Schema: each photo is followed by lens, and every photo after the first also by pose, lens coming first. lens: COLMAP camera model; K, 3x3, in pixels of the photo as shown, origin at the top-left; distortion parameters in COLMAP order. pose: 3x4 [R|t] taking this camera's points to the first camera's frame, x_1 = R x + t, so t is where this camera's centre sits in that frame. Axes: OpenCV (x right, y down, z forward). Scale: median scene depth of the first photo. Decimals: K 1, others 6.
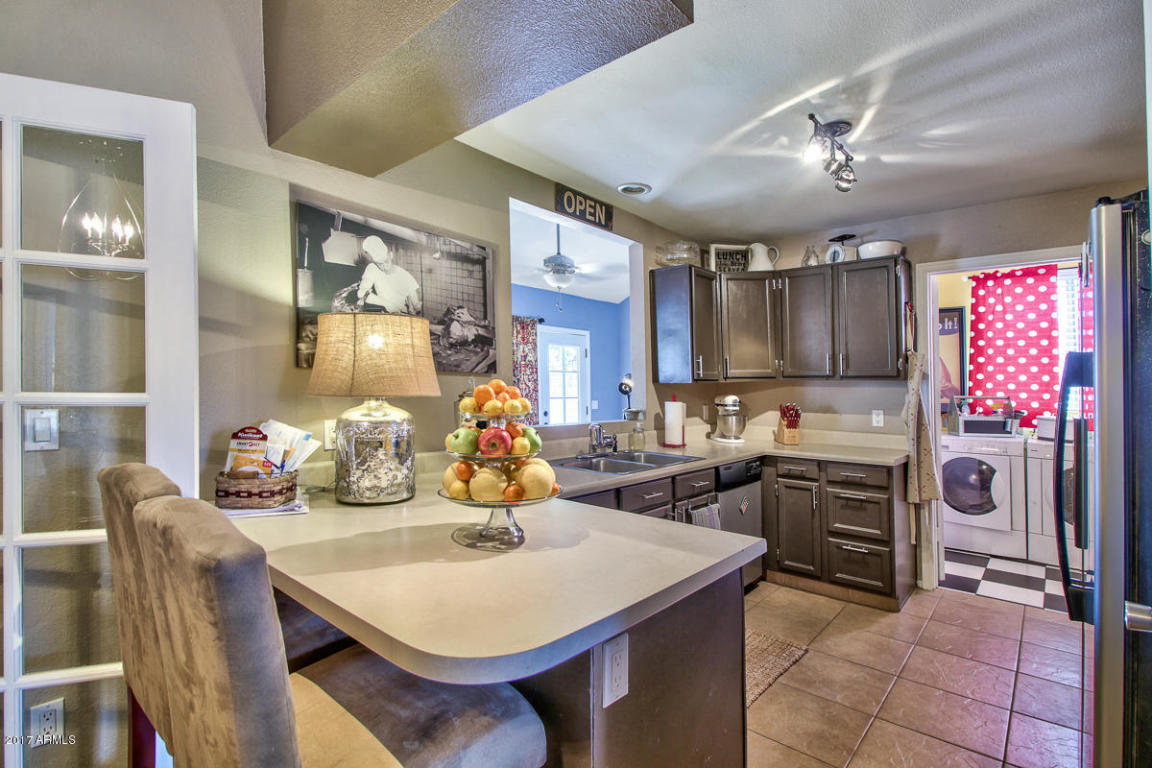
lens RADIAL K [[547.9, 0, 576.0], [0, 547.9, 394.0], [0, 0, 1]] dist [-0.001984, -0.000676]
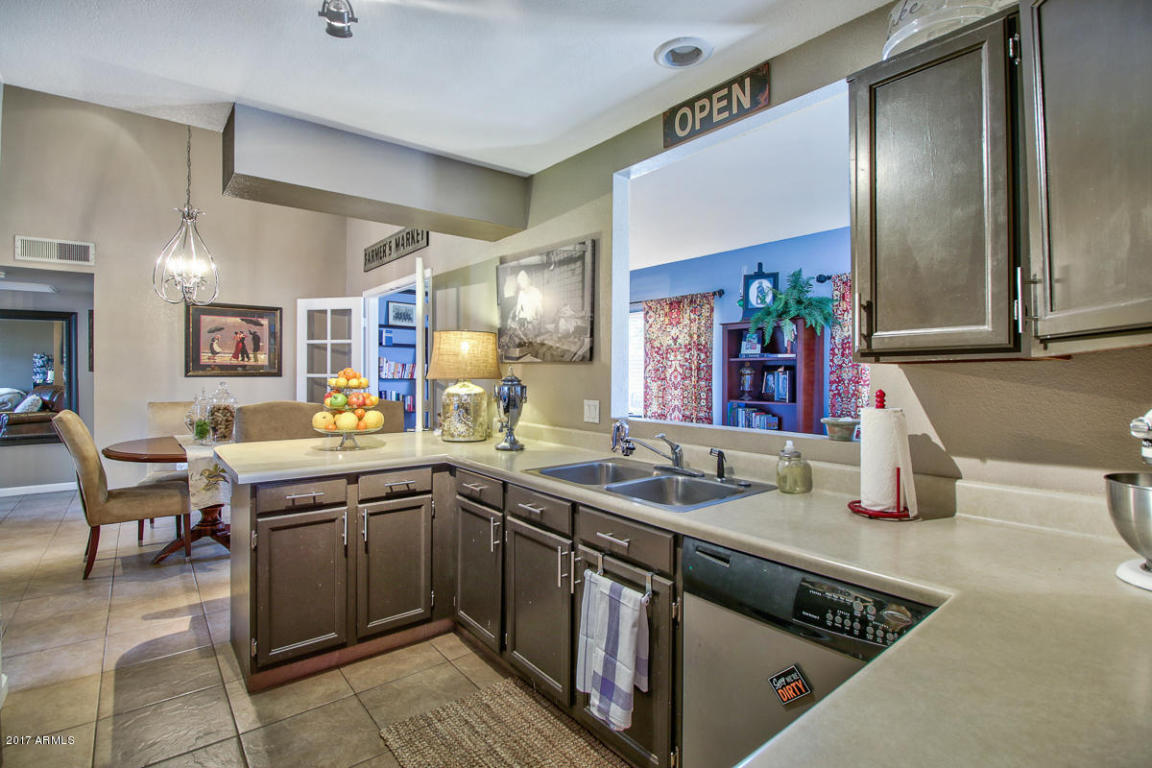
lens RADIAL K [[547.9, 0, 576.3], [0, 547.9, 392.4], [0, 0, 1]] dist [-0.001984, -0.000676]
pose [[-0.162336, 0.027974, -0.986339, 0.739003], [-0.009561, 0.999507, 0.029921, -0.007712], [0.986689, 0.014288, -0.161988, 0.970599]]
